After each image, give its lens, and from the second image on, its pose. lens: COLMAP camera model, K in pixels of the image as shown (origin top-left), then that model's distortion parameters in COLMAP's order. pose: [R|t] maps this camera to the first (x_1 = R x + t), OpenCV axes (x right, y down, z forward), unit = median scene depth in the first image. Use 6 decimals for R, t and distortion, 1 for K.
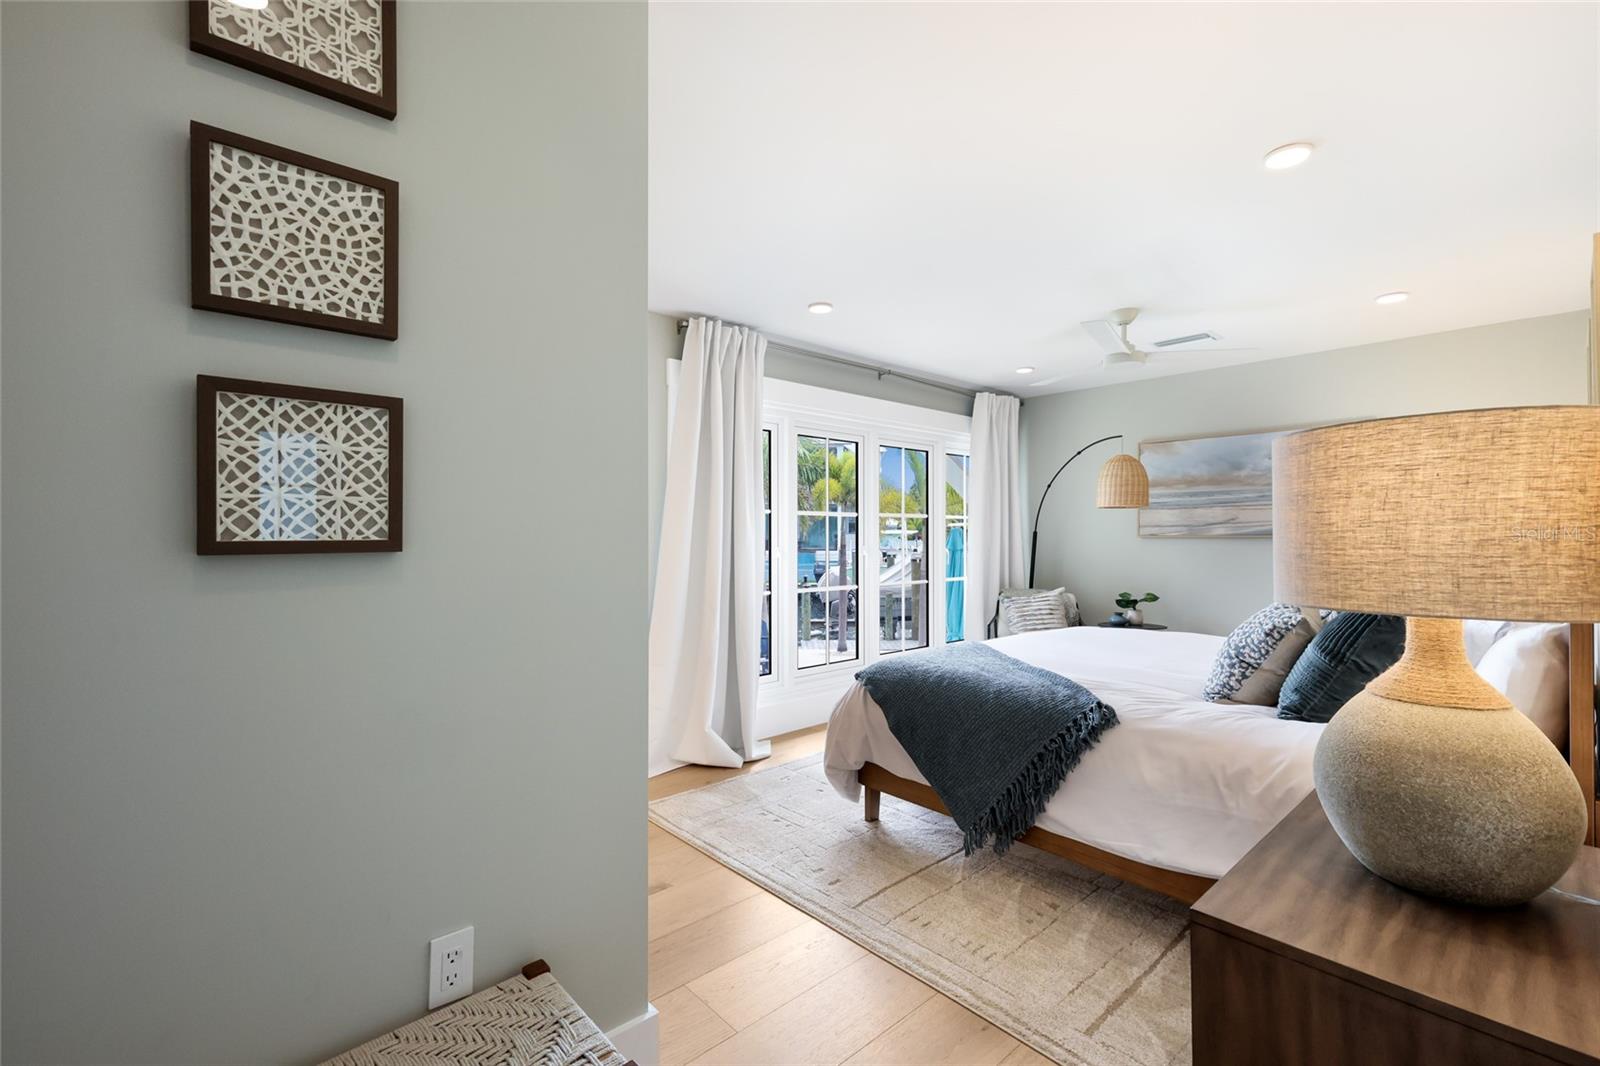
lens RADIAL K [[700.9, 0, 798.9], [0, 700.9, 524.9], [0, 0, 1]] dist [0.002423, 0.000171]
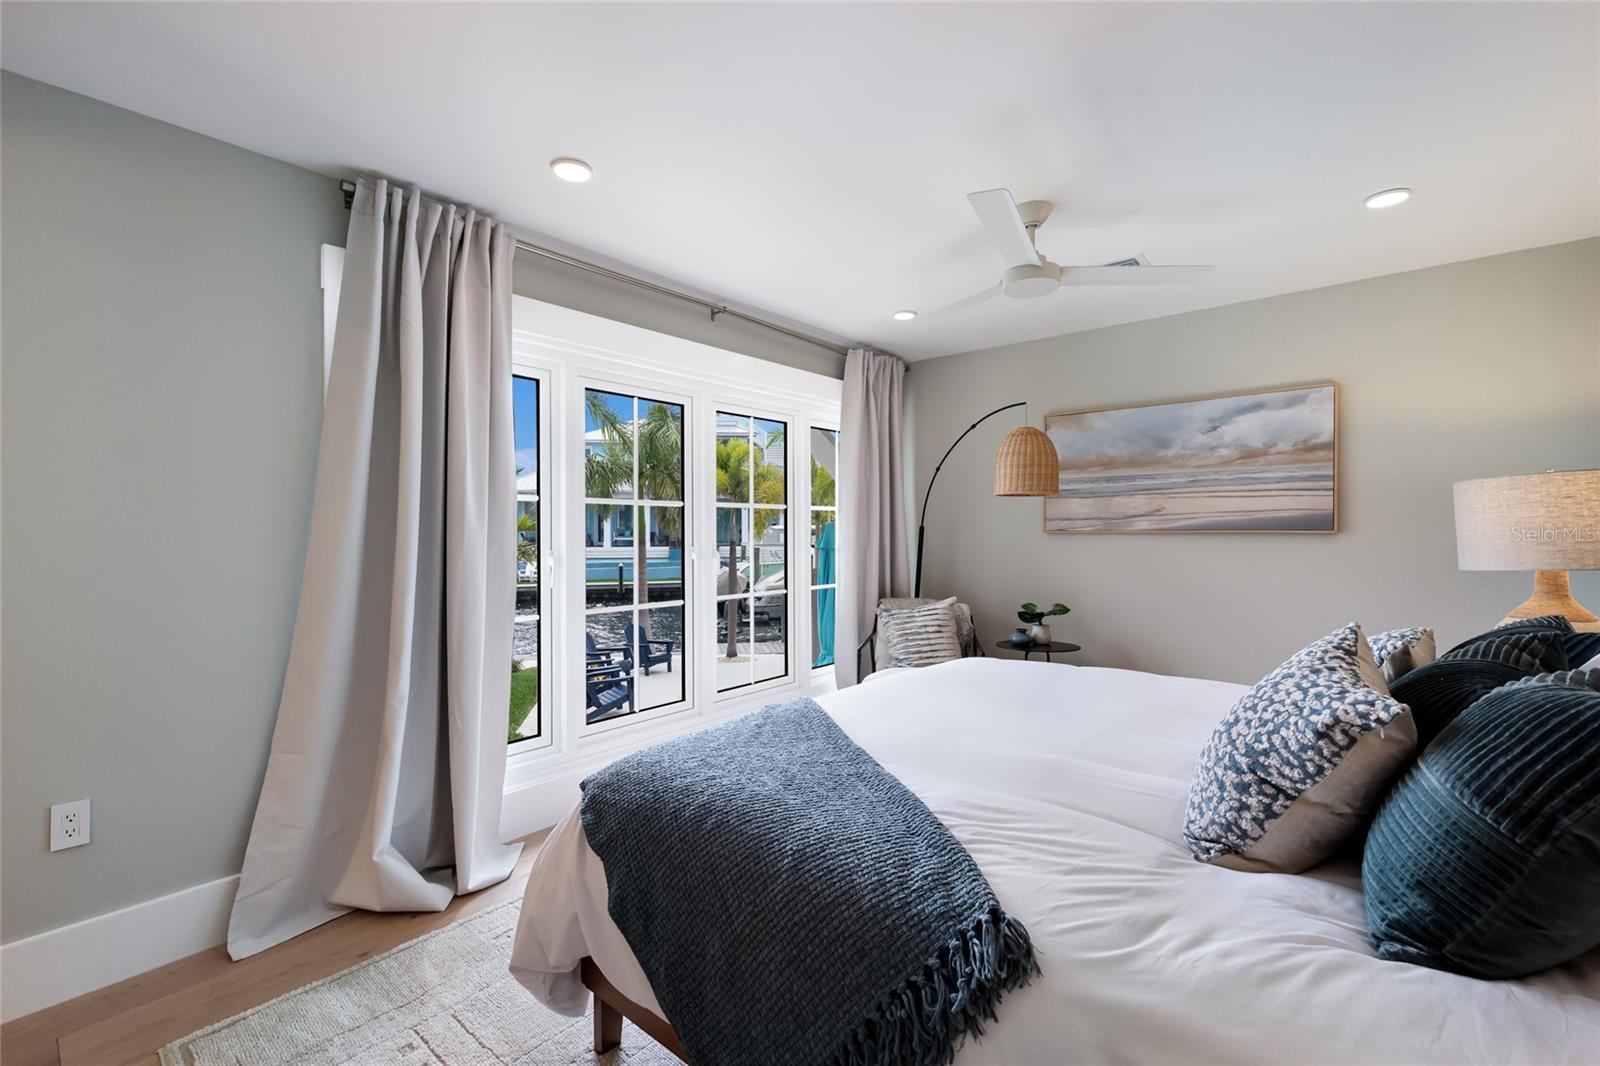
lens RADIAL K [[694.0, 0, 805.7], [0, 694.0, 522.0], [0, 0, 1]] dist [-0.000509, -0.000061]
pose [[0.991121, -0.001734, 0.132954, 0.148937], [0.001304, 0.999994, 0.003321, 0.002696], [-0.132958, -0.003118, 0.991117, 0.344729]]
